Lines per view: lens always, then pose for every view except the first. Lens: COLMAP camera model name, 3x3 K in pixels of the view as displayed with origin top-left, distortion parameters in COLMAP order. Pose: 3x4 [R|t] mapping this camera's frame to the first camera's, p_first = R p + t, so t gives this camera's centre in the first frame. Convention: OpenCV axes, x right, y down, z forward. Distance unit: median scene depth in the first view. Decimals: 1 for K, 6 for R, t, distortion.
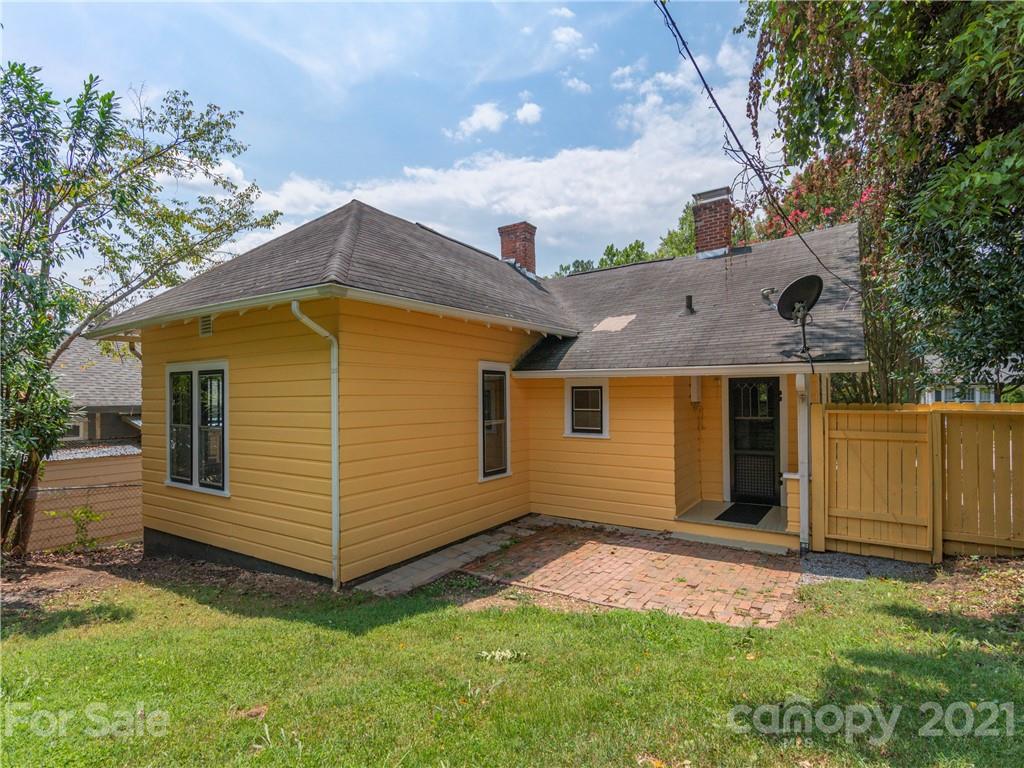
lens RADIAL K [[516.6, 0, 507.7], [0, 516.6, 393.5], [0, 0, 1]] dist [0.040903, 0.000761]
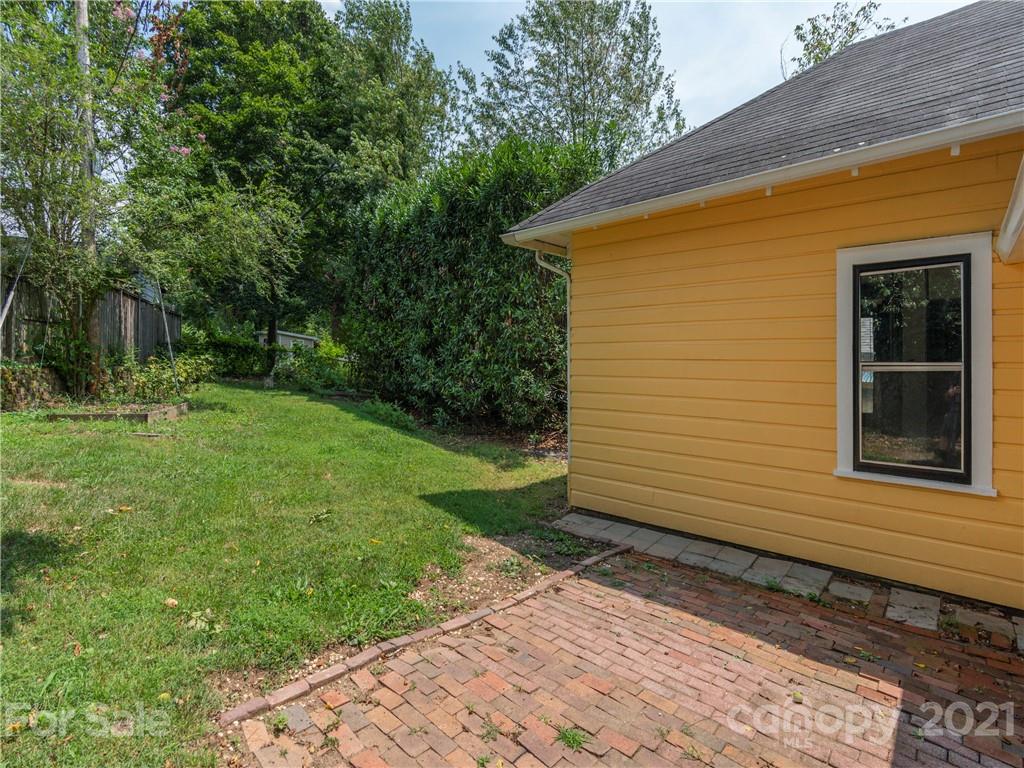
lens RADIAL K [[516.6, 0, 509.2], [0, 516.6, 374.6], [0, 0, 1]] dist [0.040903, 0.000761]
pose [[-0.169587, 0.016888, -0.985371, 0.611719], [0.015641, 0.999773, 0.014442, 0.058905], [0.985391, -0.012963, -0.169813, 0.853630]]
